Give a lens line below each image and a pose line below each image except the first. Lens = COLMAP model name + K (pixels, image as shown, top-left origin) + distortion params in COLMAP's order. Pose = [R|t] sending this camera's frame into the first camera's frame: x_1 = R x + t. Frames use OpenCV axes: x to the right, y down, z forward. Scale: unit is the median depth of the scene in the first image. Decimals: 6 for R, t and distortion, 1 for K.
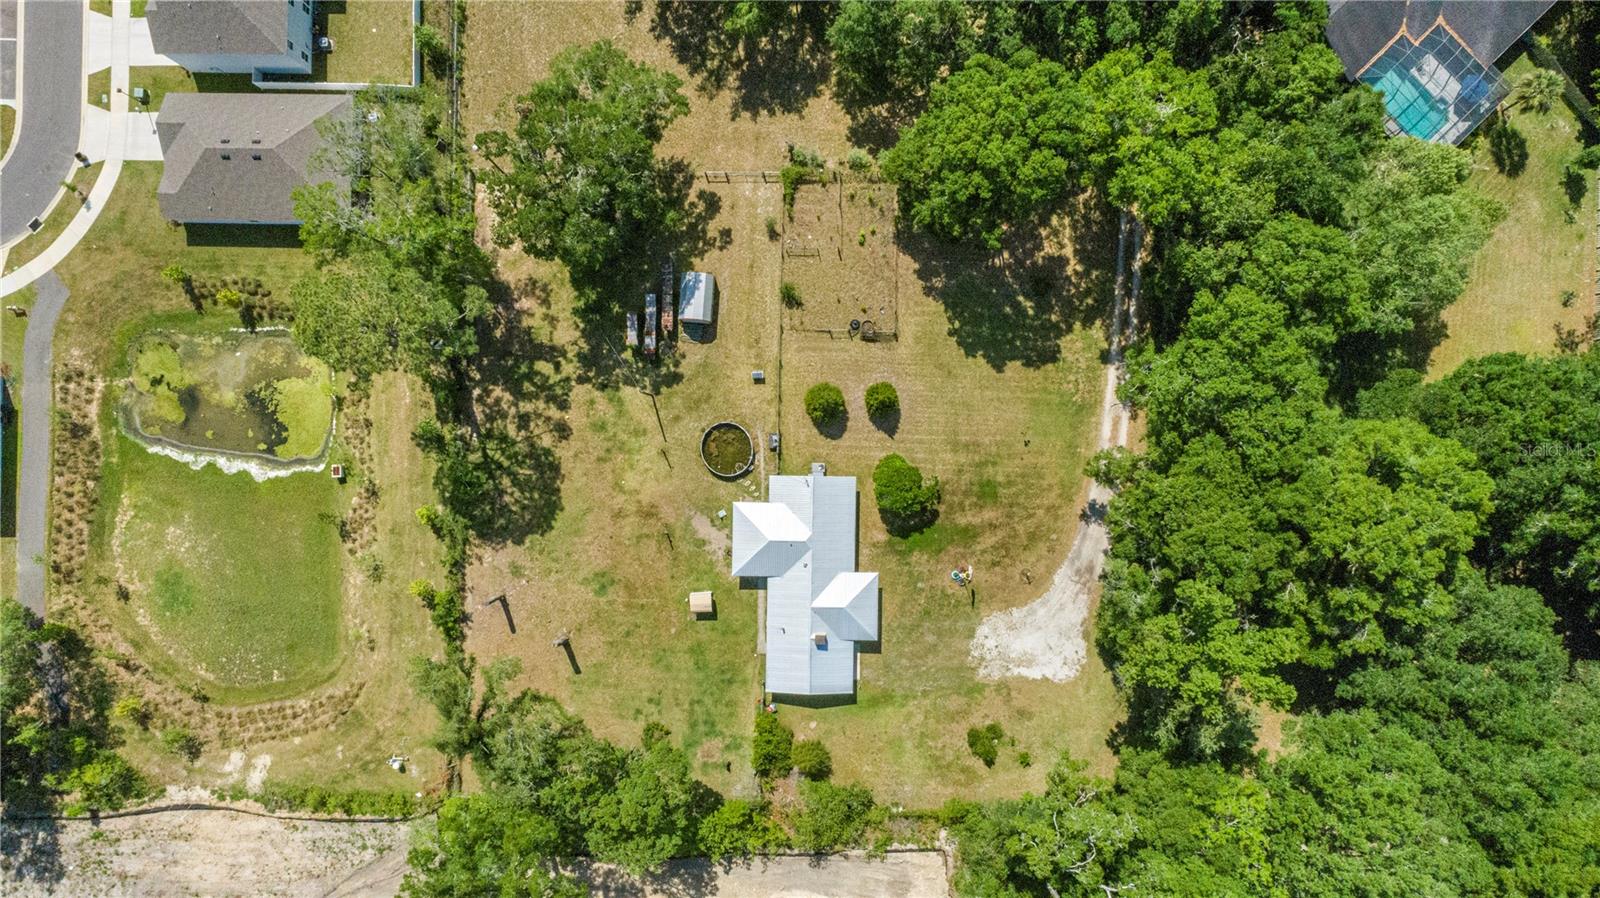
lens RADIAL K [[1067.3, 0, 800.9], [0, 1067.3, 449.3], [0, 0, 1]] dist [-0.000388, -0.000587]
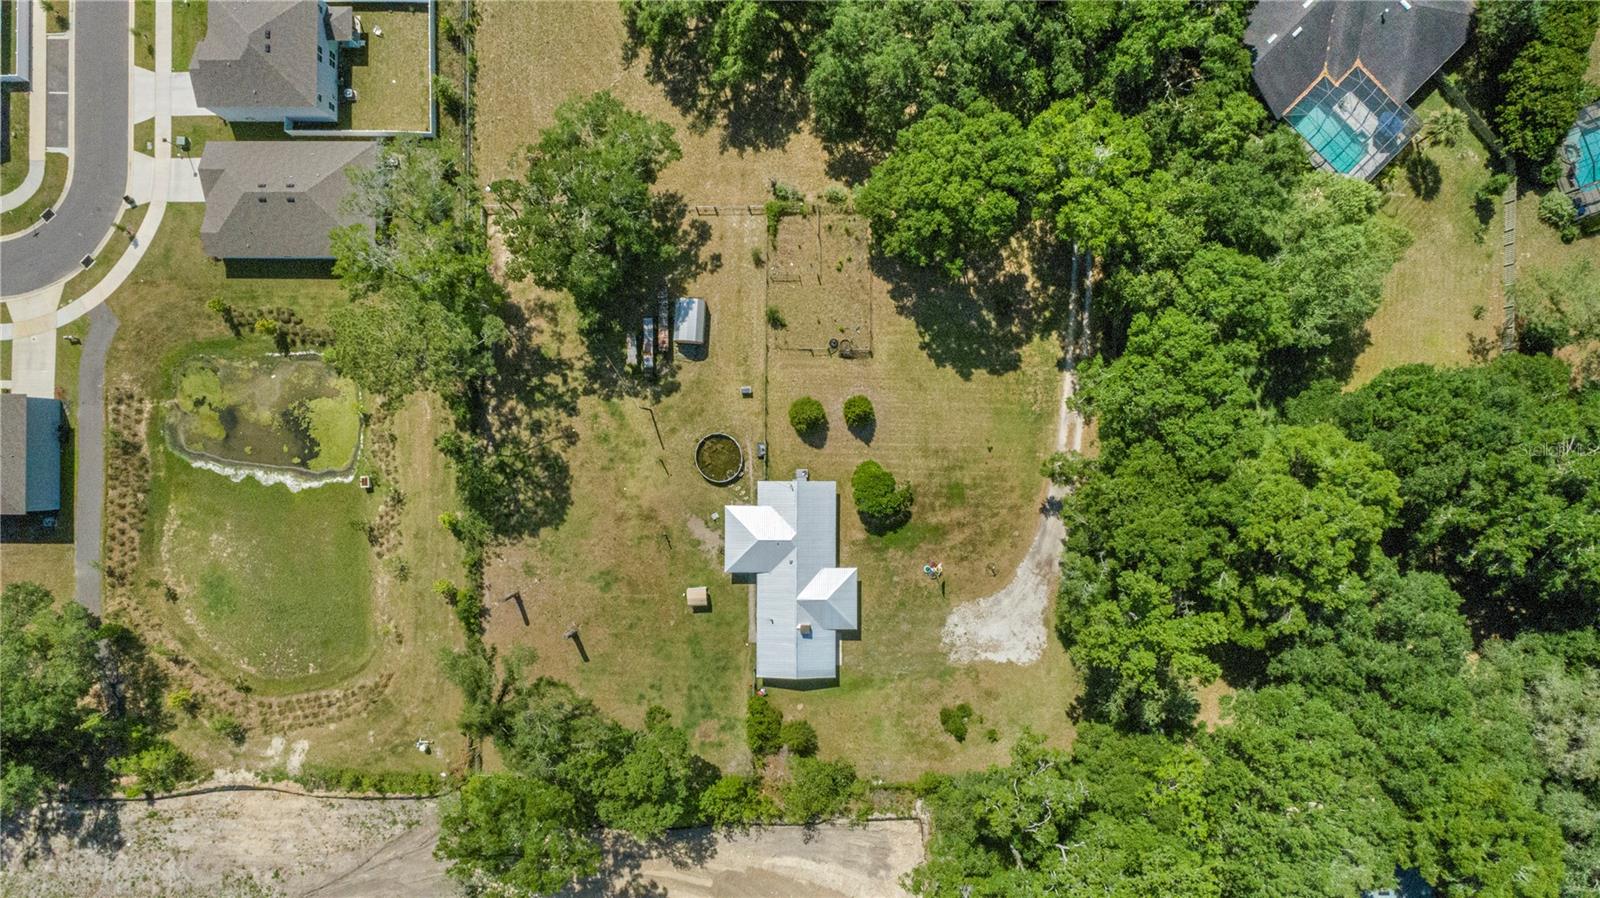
lens RADIAL K [[1067.3, 0, 800.9], [0, 1067.3, 449.3], [0, 0, 1]] dist [-0.000388, -0.000587]
pose [[0.999915, -0.012019, 0.005119, 0.010079], [0.012011, 0.999926, 0.001713, -0.009910], [-0.005139, -0.001652, 0.999985, -0.106720]]
